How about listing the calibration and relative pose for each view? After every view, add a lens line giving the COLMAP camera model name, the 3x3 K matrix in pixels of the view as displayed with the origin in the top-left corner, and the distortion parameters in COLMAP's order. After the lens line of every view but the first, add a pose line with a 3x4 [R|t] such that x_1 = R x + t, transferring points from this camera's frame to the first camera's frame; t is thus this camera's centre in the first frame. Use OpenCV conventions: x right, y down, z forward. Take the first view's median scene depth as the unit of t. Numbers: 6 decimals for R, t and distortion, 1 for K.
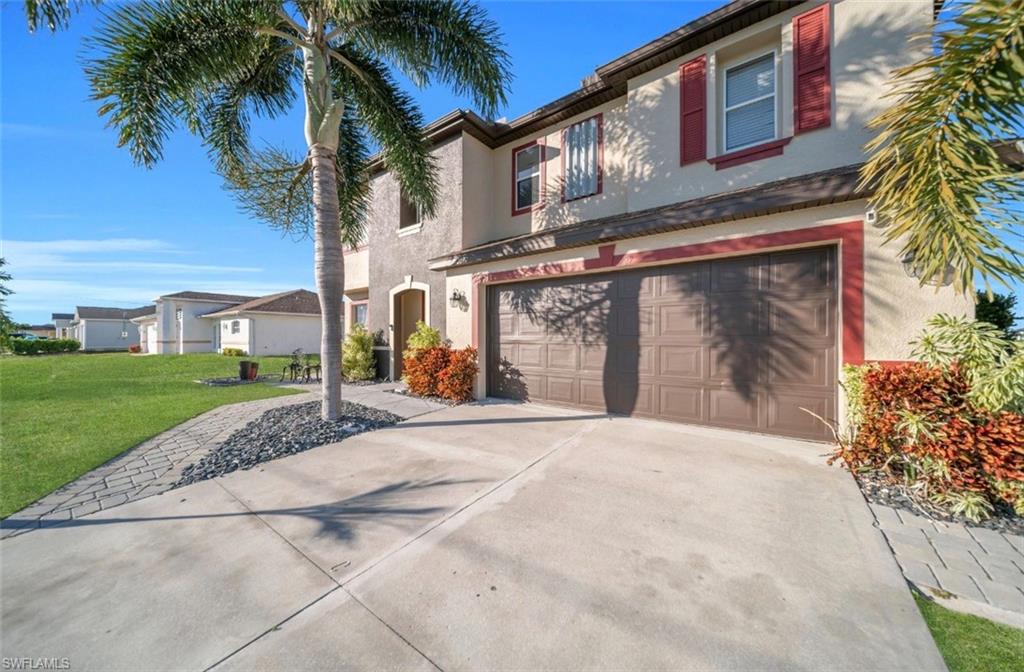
lens RADIAL K [[353.9, 0, 512.2], [0, 353.9, 336.0], [0, 0, 1]] dist [0.000261, -0.001260]
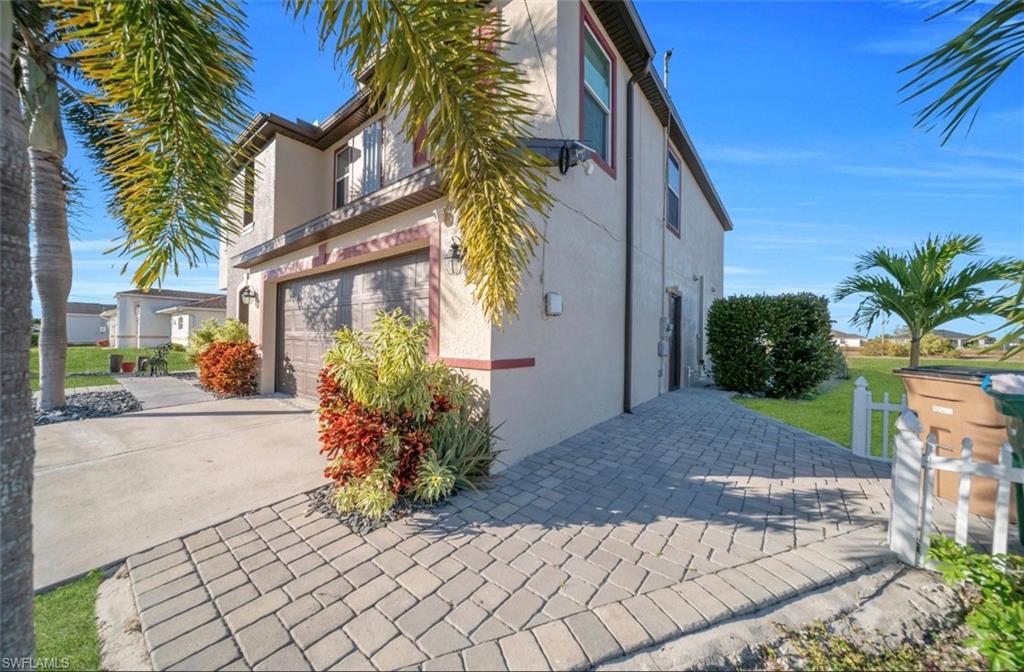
lens RADIAL K [[353.9, 0, 509.4], [0, 353.9, 332.9], [0, 0, 1]] dist [0.000261, -0.001260]
pose [[0.999462, 0.013912, -0.029688, 0.724826], [-0.014226, 0.999845, -0.010389, 0.003749], [0.029539, 0.010806, 0.999505, -0.005205]]
